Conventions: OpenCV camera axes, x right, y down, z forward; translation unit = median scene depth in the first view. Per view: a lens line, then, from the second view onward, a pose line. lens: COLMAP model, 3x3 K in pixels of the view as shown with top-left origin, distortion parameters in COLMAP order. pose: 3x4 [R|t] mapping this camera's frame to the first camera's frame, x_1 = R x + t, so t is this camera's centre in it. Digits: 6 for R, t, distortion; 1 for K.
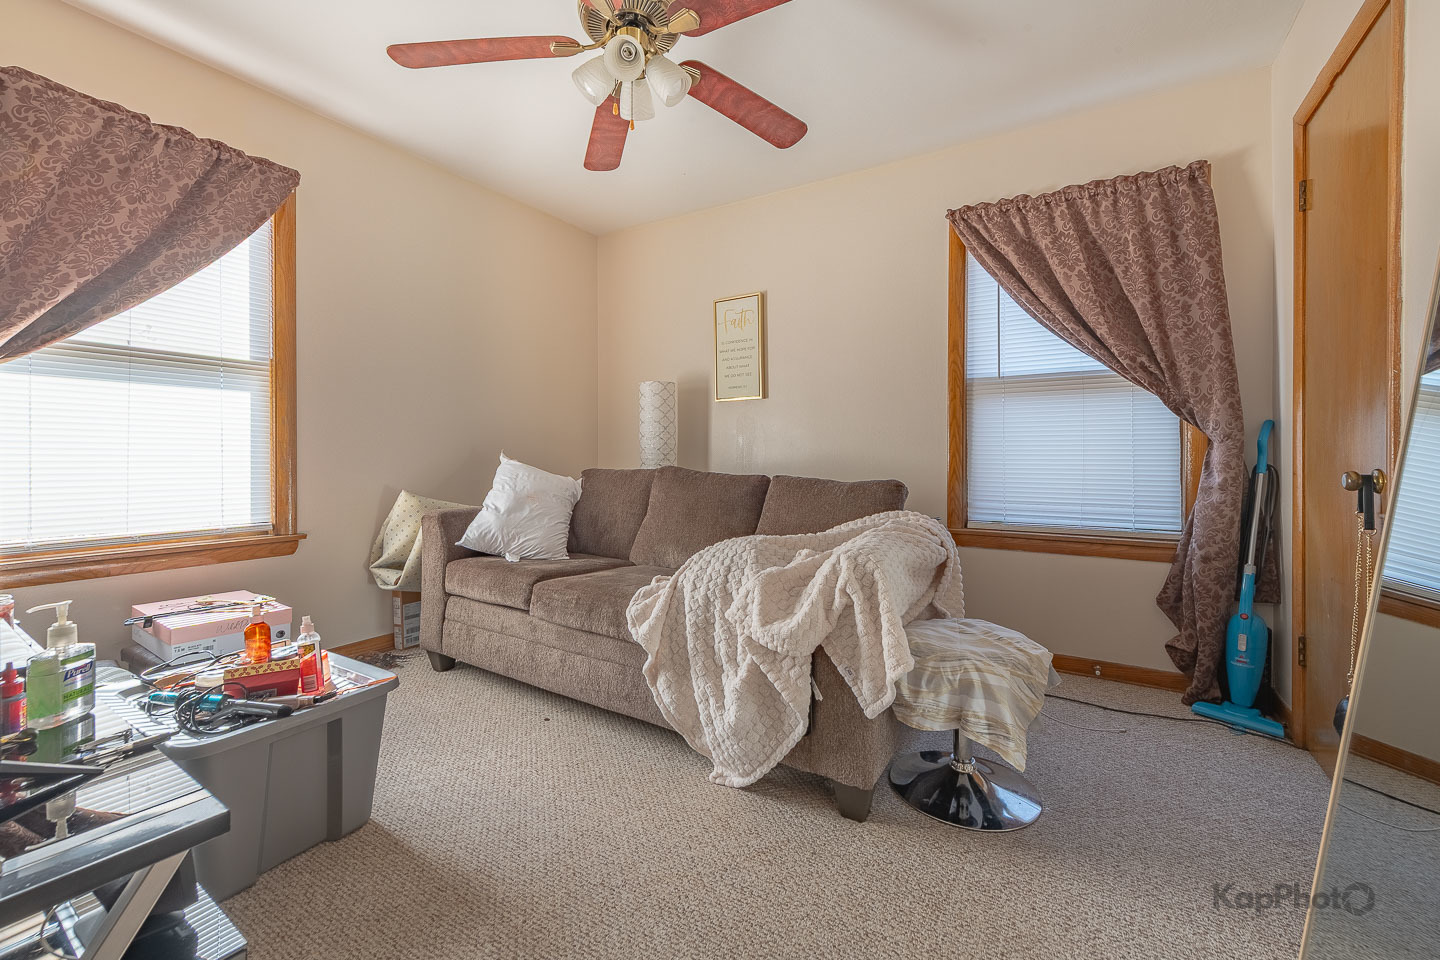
lens RADIAL K [[584.3, 0, 715.5], [0, 584.3, 472.4], [0, 0, 1]] dist [0.001408, -0.000201]
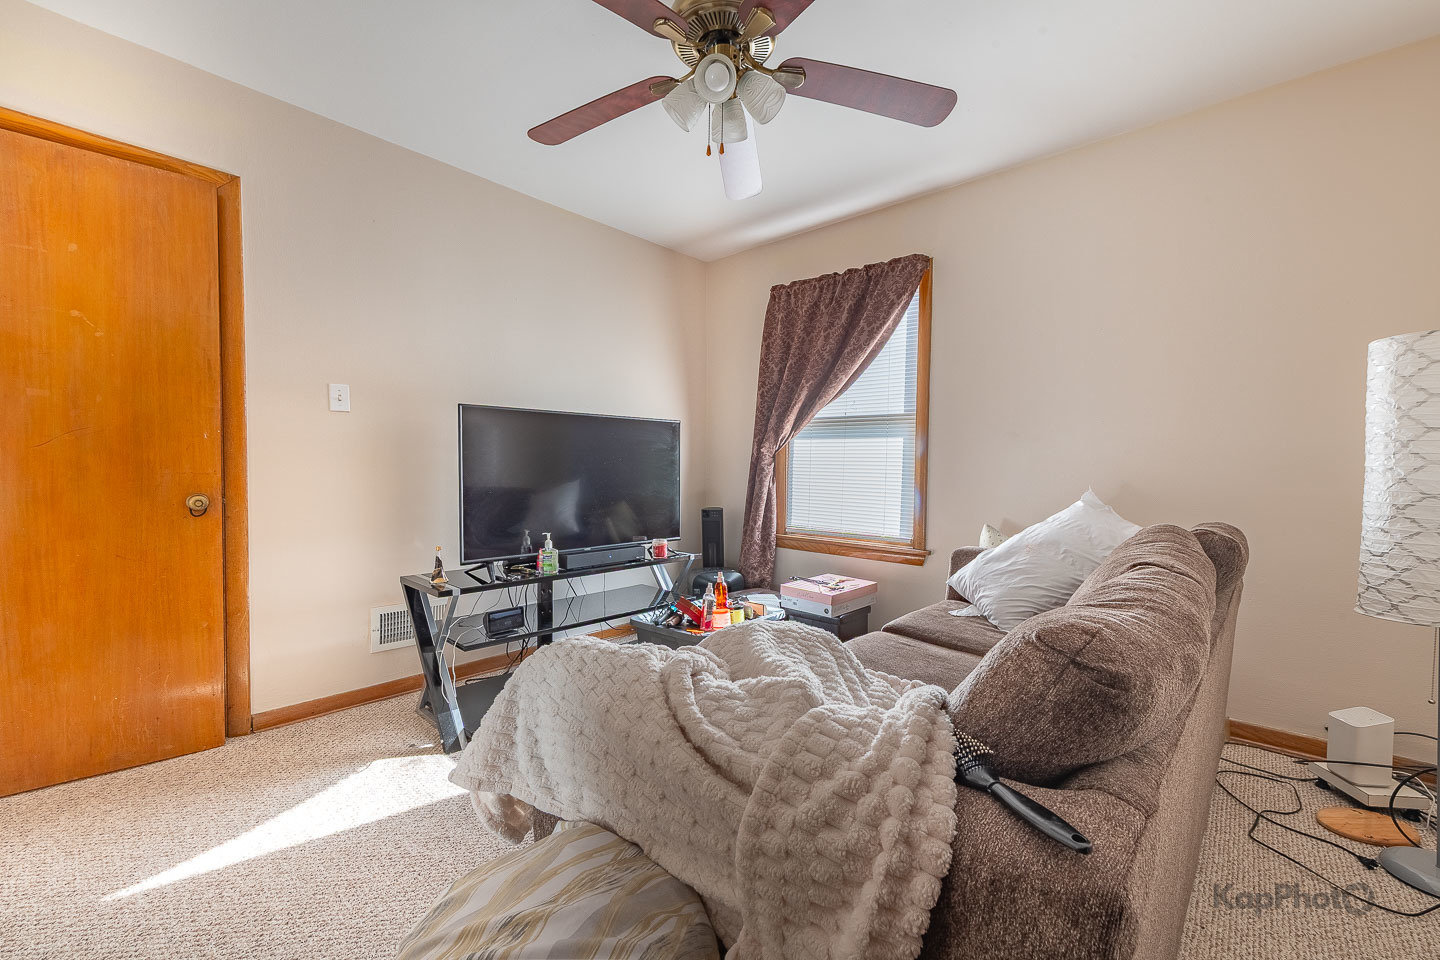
lens RADIAL K [[588.1, 0, 730.9], [0, 588.1, 476.3], [0, 0, 1]] dist [0.002157, -0.000669]
pose [[-0.139670, 0.018113, -0.990032, 0.559409], [-0.031735, 0.999237, 0.022759, -0.066612], [0.989689, 0.034597, -0.138988, 0.800898]]
